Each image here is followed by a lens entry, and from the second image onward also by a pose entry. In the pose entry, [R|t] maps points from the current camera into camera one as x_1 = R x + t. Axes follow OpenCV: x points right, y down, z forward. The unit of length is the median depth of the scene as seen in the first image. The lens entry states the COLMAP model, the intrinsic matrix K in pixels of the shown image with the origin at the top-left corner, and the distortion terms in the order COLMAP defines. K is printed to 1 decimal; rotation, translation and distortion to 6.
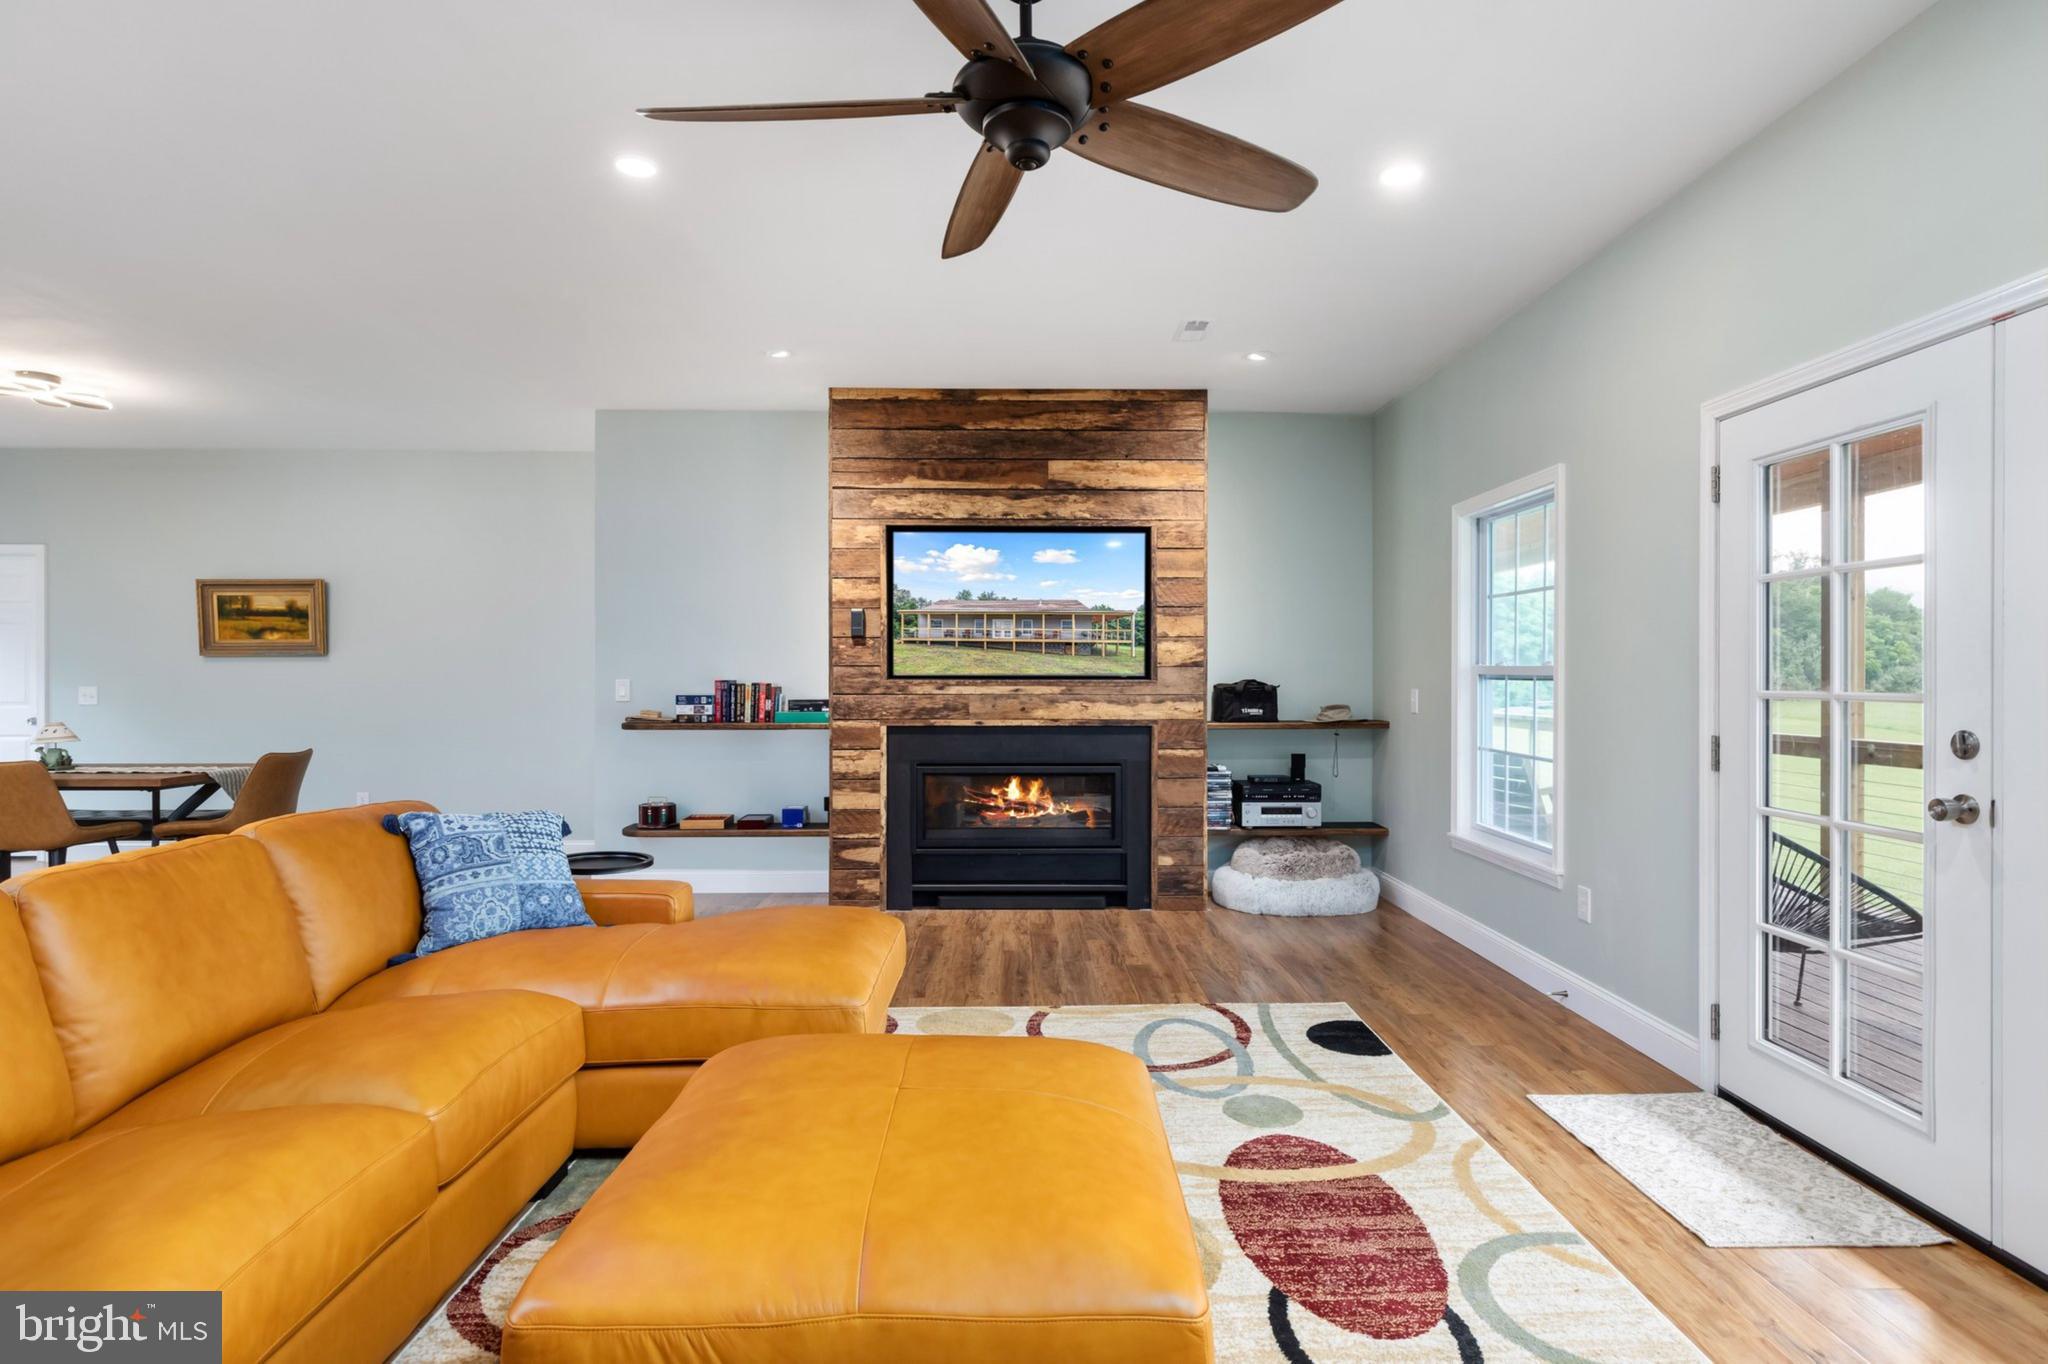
lens RADIAL K [[924.6, 0, 1029.3], [0, 924.6, 673.2], [0, 0, 1]] dist [0.002292, -0.000613]
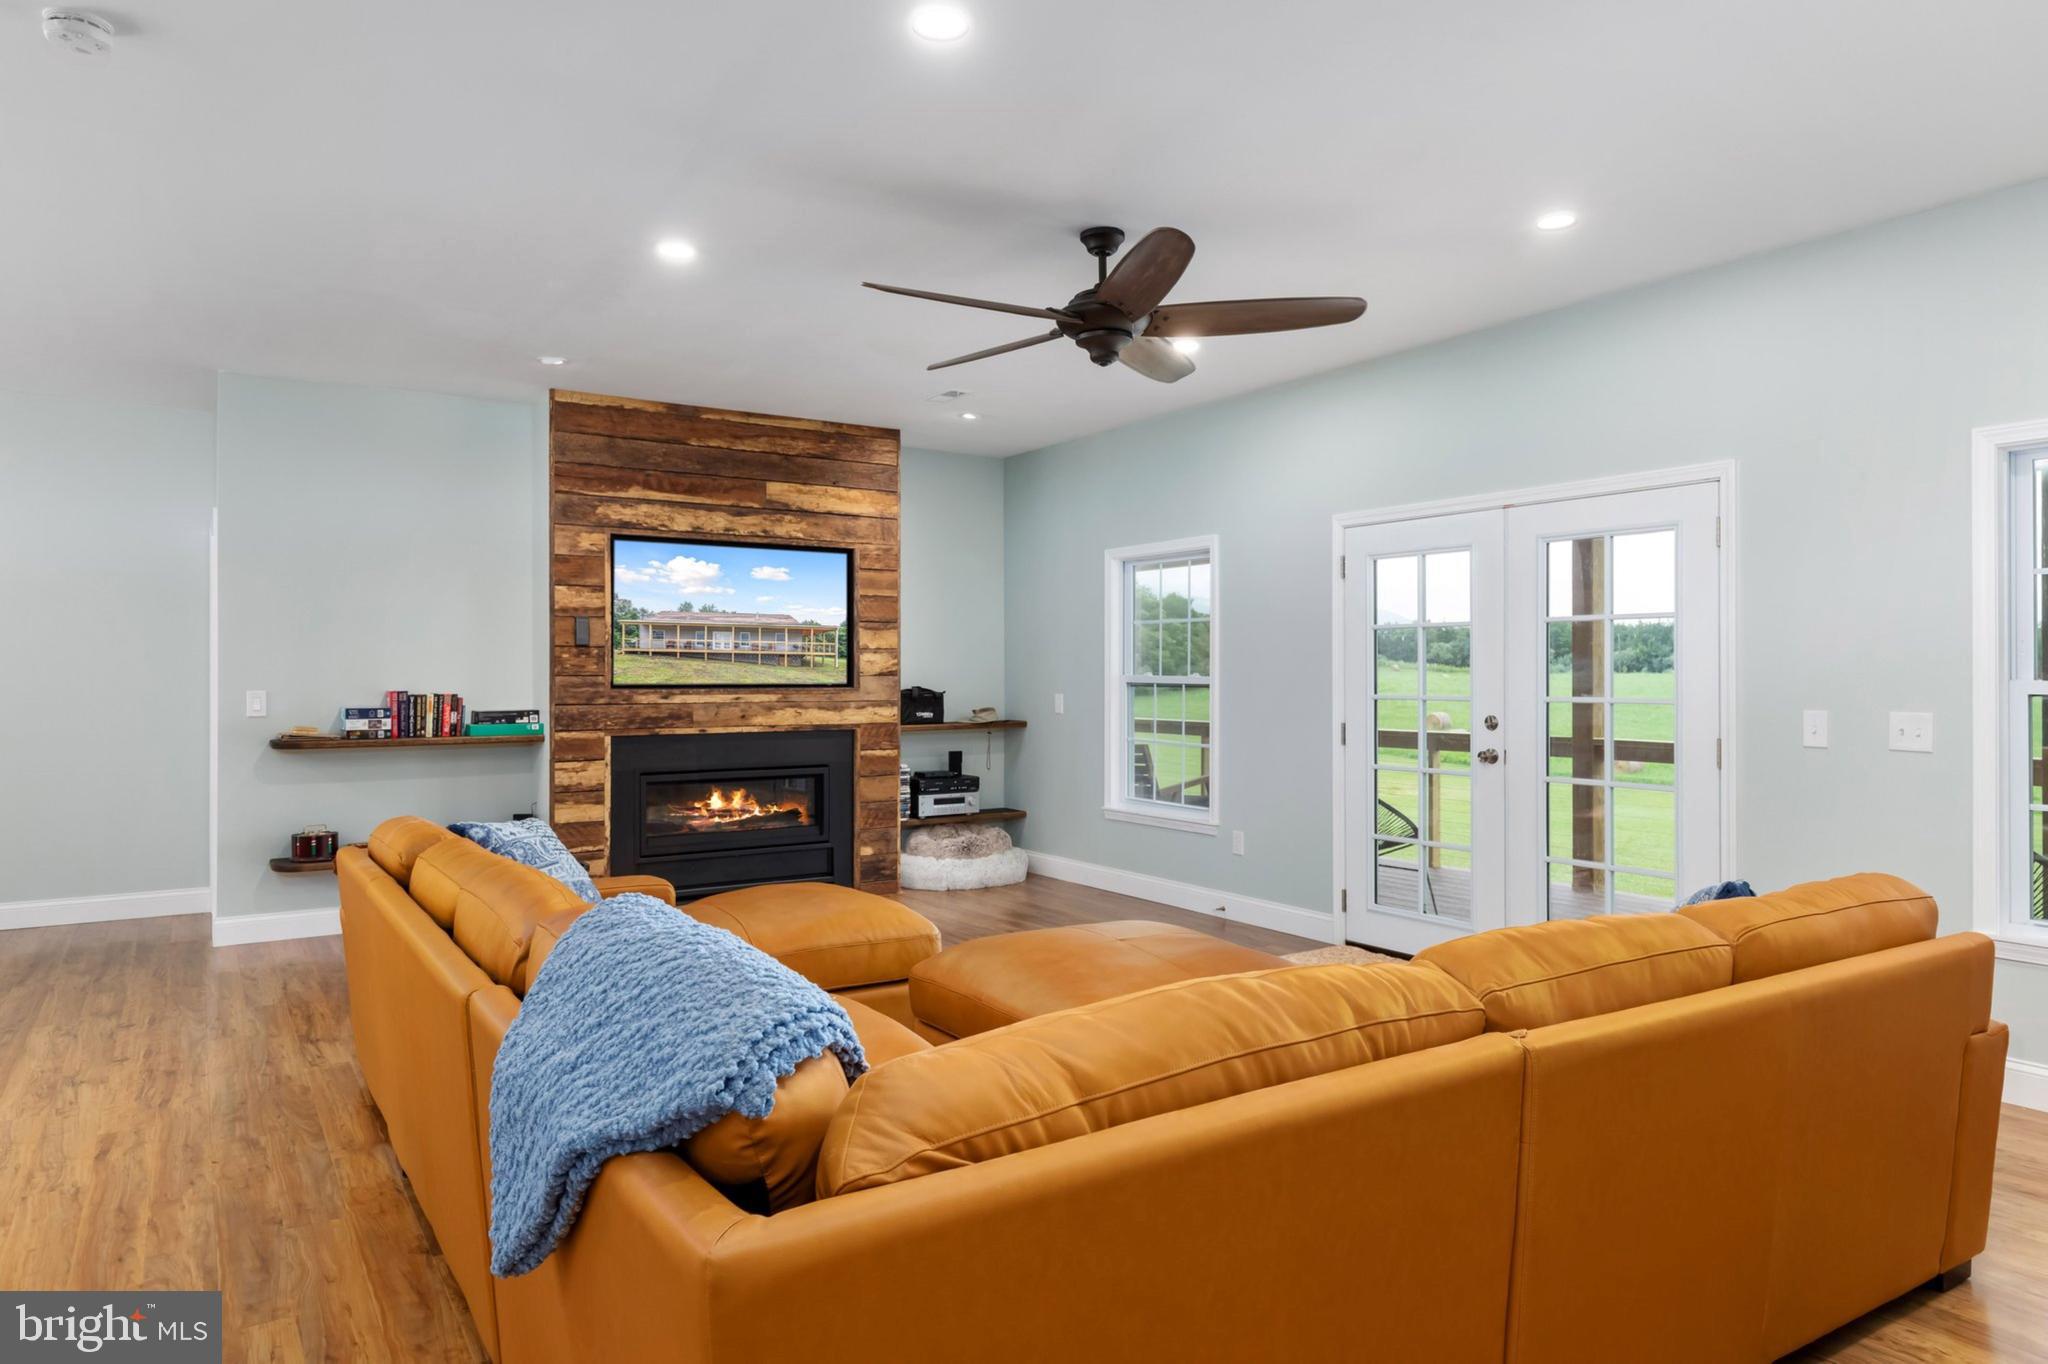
lens RADIAL K [[924.6, 0, 1014.7], [0, 924.6, 677.5], [0, 0, 1]] dist [0.002292, -0.000613]
pose [[0.897254, -0.000693, 0.441513, -0.191626], [0.000940, 1.000000, -0.000341, -0.004808], [-0.441513, 0.000721, 0.897255, -0.076447]]
